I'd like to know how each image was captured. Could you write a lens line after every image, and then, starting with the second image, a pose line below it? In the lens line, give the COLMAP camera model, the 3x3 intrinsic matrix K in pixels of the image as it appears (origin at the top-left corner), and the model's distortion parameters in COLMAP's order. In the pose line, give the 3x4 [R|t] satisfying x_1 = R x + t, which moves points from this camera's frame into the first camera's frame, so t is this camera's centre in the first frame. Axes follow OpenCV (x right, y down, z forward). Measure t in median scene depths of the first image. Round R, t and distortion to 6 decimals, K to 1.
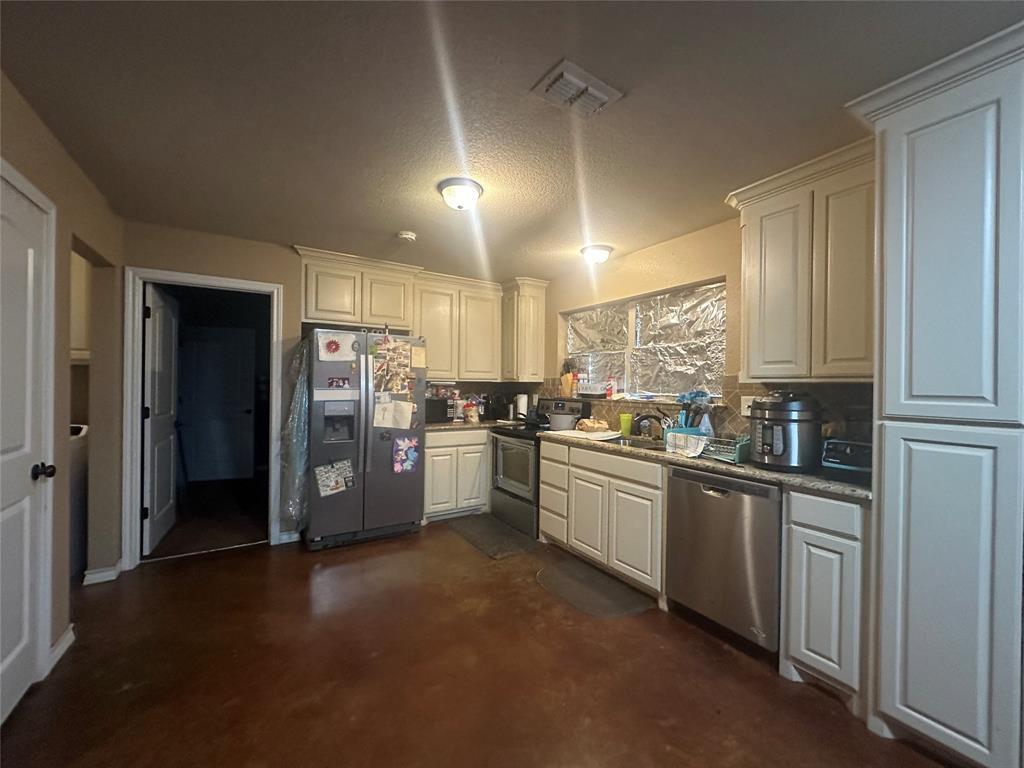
lens RADIAL K [[416.0, 0, 512.0], [0, 416.0, 384.0], [0, 0, 1]] dist [-0.001273, 0.000031]
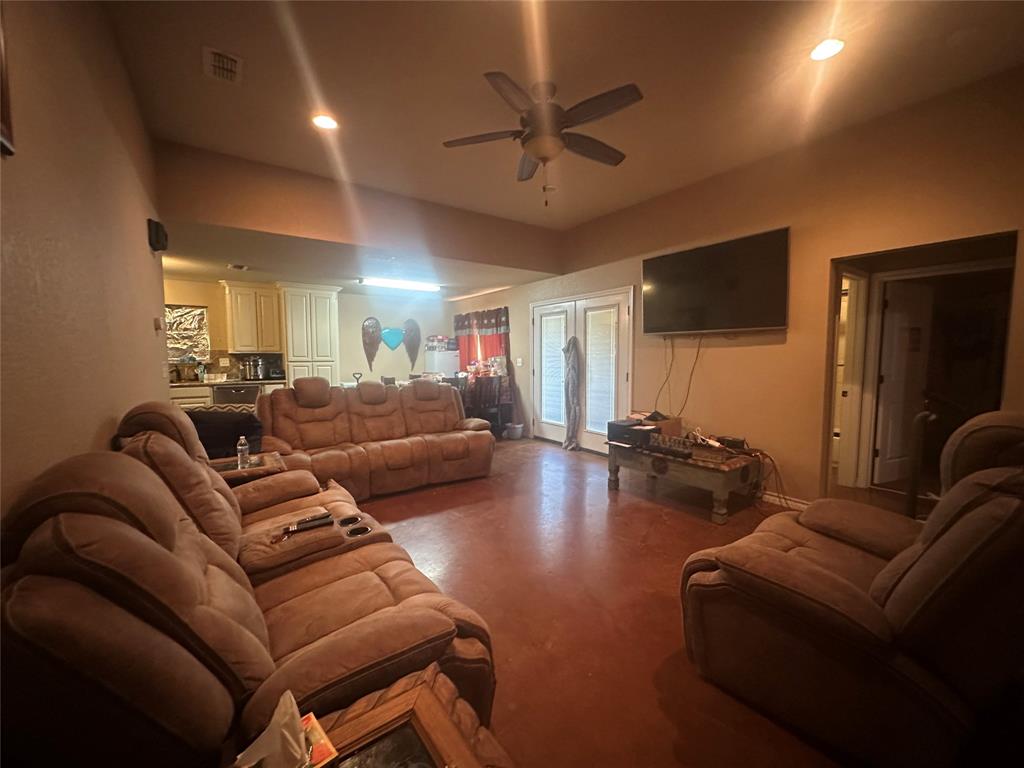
lens RADIAL K [[416.0, 0, 512.0], [0, 416.0, 384.0], [0, 0, 1]] dist [-0.001273, 0.000031]
pose [[-0.044408, -0.080360, 0.995776, -1.862994], [-0.001972, 0.996765, 0.080351, -0.019358], [-0.999012, 0.001604, -0.044423, -0.579775]]
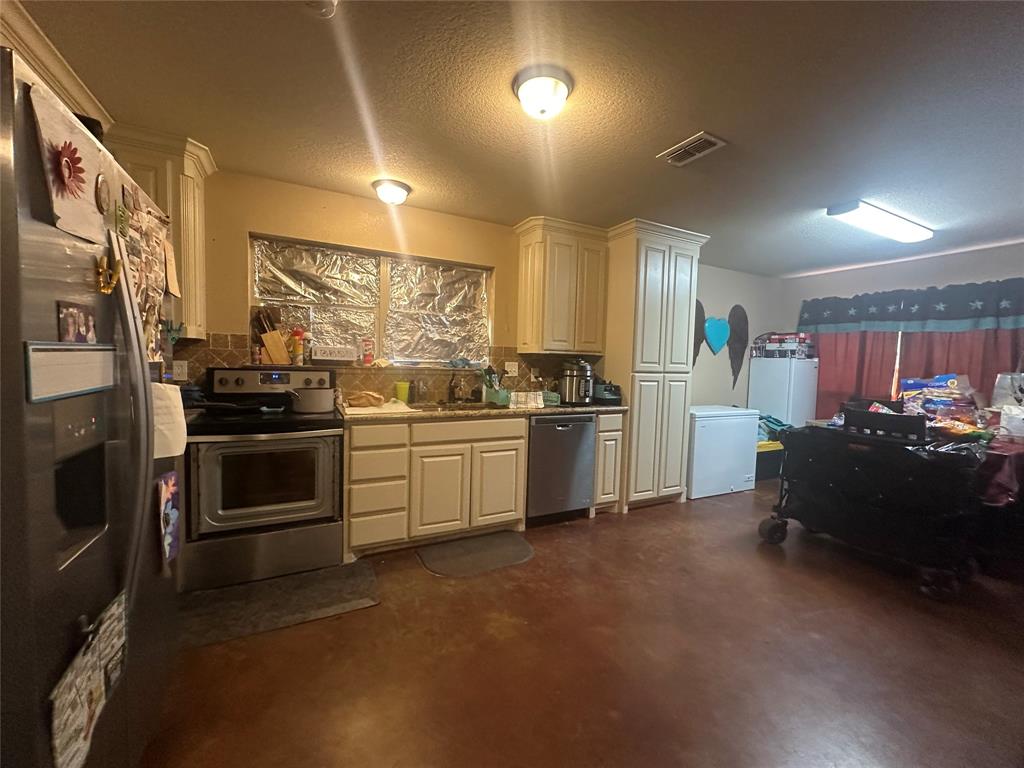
lens RADIAL K [[409.2, 0, 512.0], [0, 409.2, 384.0], [0, 0, 1]] dist [-0.001941, -0.000083]
pose [[0.081096, -0.066572, 0.994481, -0.739667], [-0.029056, 0.997185, 0.069122, 0.007543], [-0.996283, -0.034501, 0.078933, 0.818557]]
